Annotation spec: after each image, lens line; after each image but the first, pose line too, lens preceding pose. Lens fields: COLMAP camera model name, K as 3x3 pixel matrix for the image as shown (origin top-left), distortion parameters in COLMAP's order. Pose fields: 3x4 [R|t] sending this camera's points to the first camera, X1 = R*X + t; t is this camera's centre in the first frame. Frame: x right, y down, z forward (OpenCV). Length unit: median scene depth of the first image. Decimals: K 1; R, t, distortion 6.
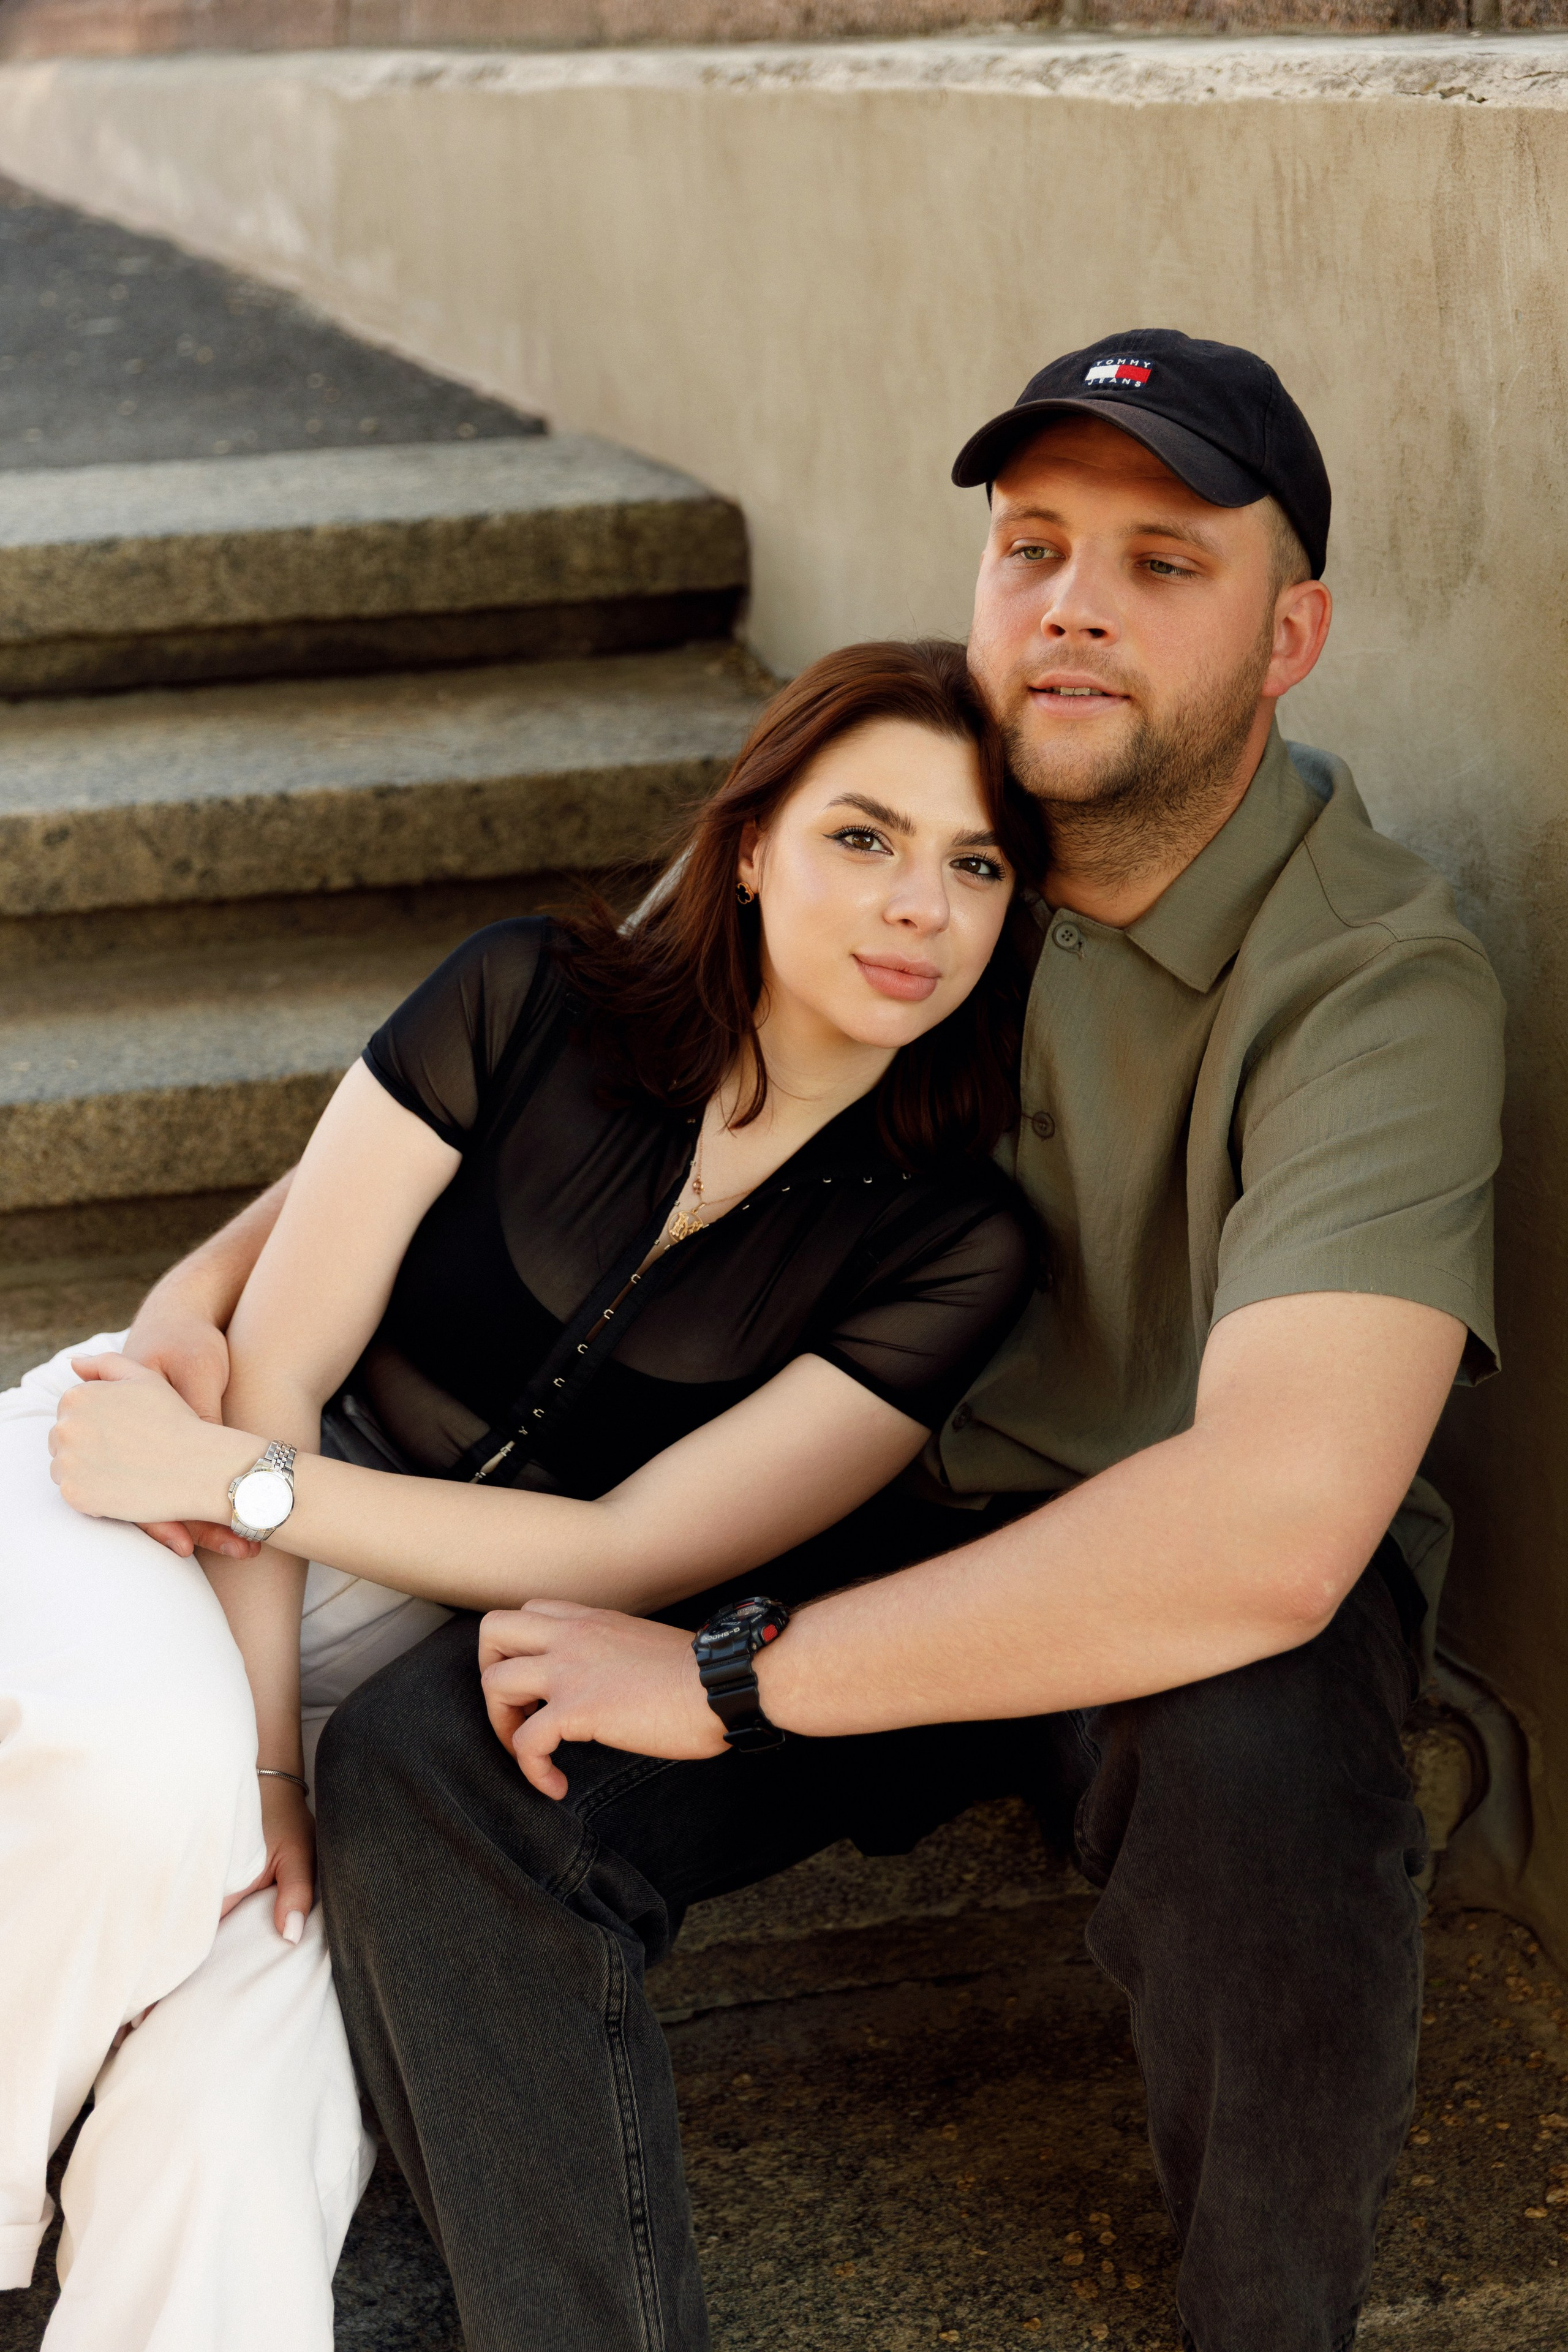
lens RADIAL K [[3180.3, 0, 788.3], [0, 3180.3, 1173.2], [0, 0, 1]] dist [0.010893, 0.000000]
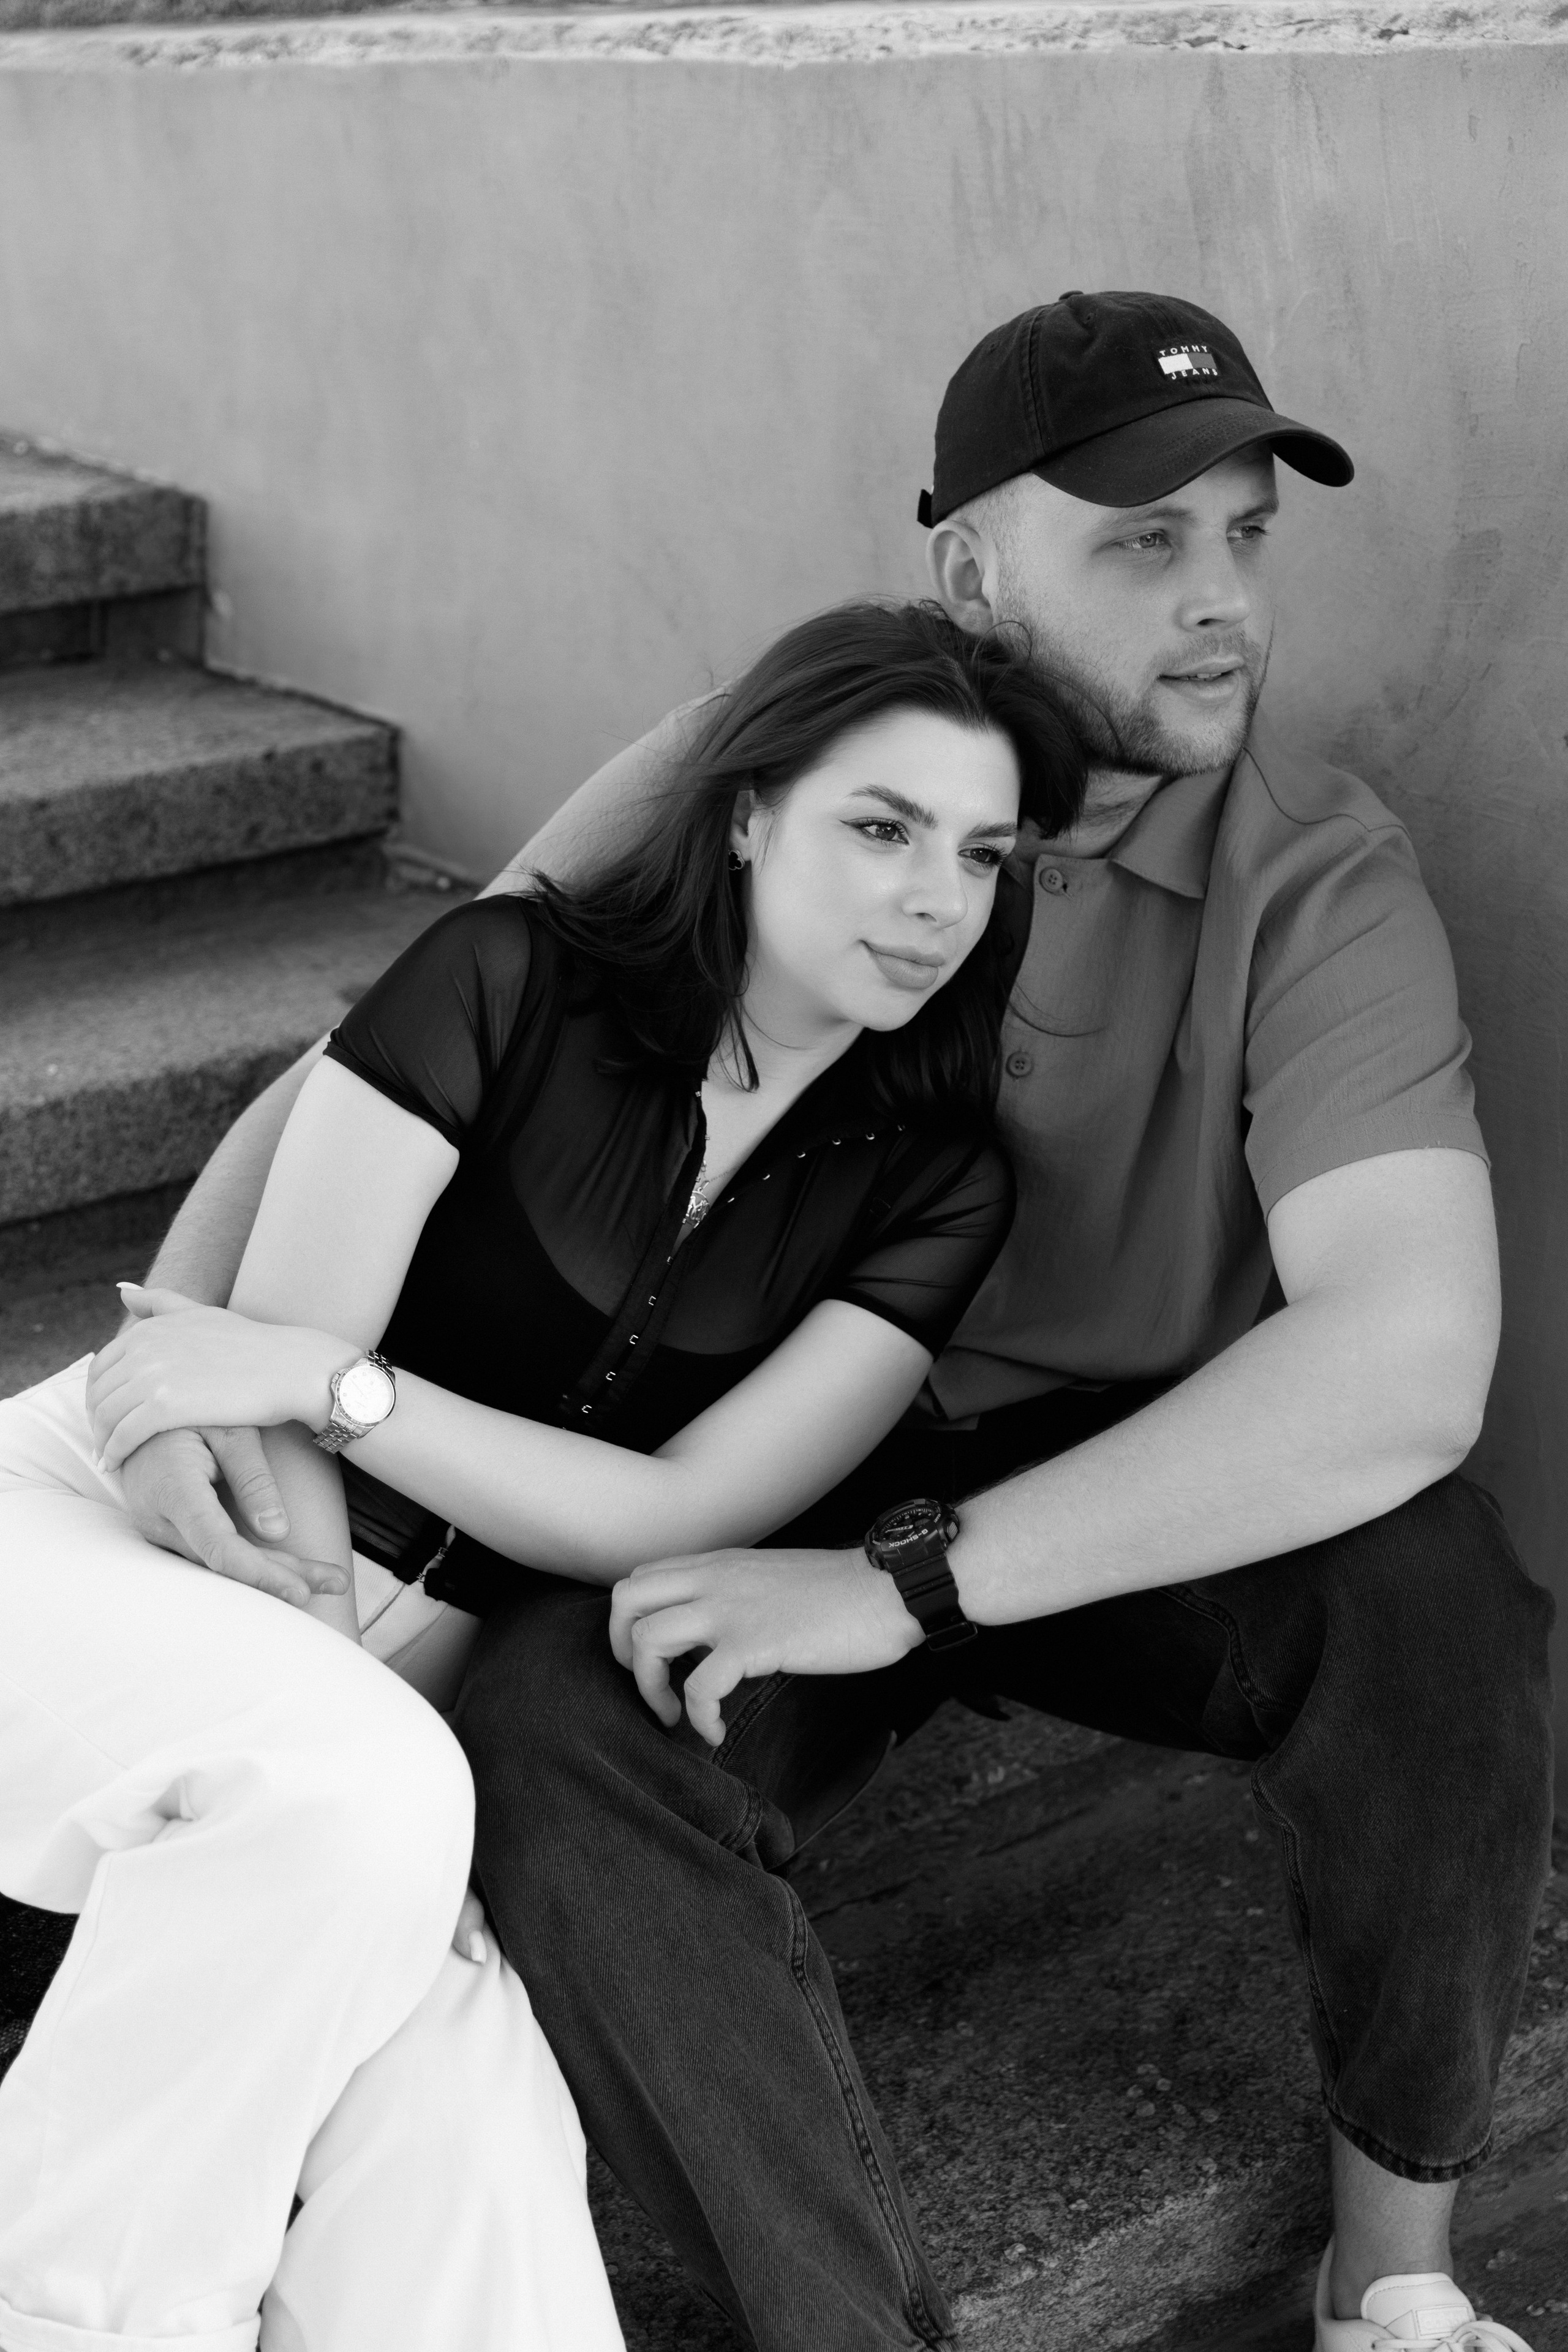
lens RADIAL K [[3180.3, 0, 789.1], [0, 3180.3, 1170.6], [0, 0, 1]] dist [0.010893, 0.000000]
pose [[0.928001, -0.133840, 0.347707, -0.236568], [0.135465, 0.990585, 0.019754, -0.001145], [-0.347078, 0.028771, 0.937395, 0.035076]]
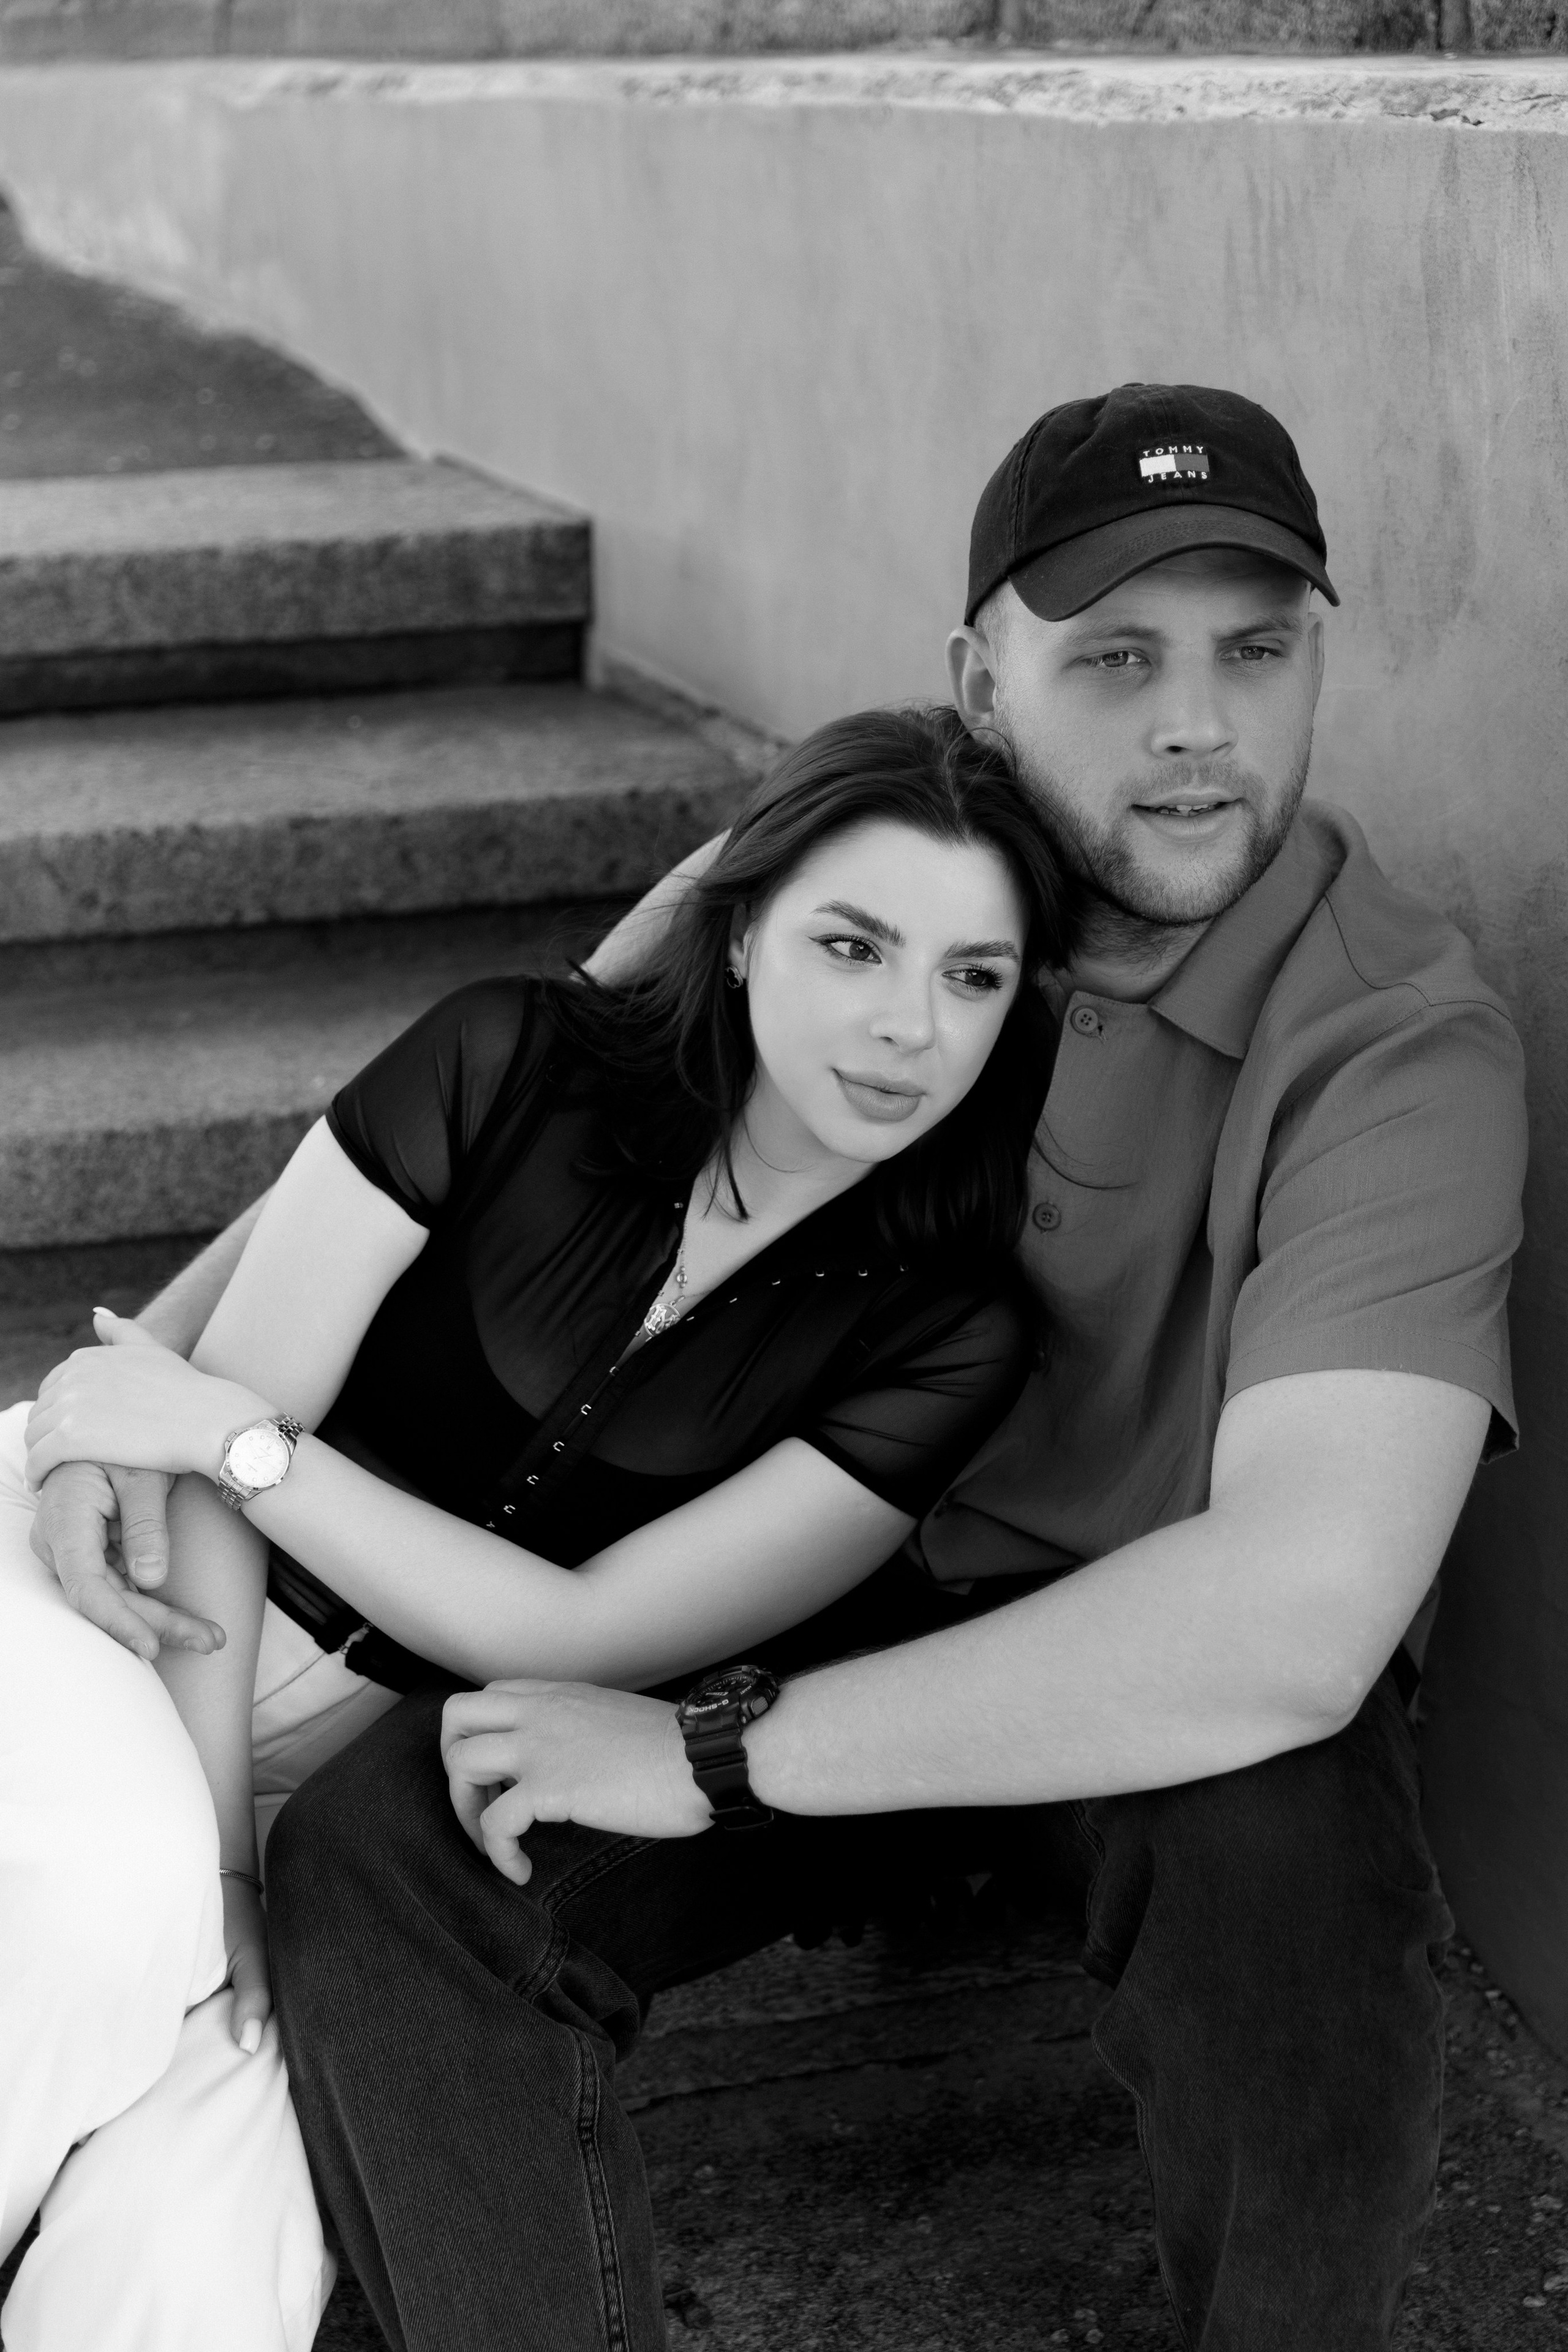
lens RADIAL K [[3180.3, 0, 787.2], [0, 3180.3, 1172.1], [0, 0, 1]] dist [0.010893, 0.000000]
pose [[0.998751, -0.001869, 0.049938, -0.027801], [0.002162, 0.999981, -0.005819, -0.008165], [-0.049926, 0.005920, 0.998735, 0.029380]]
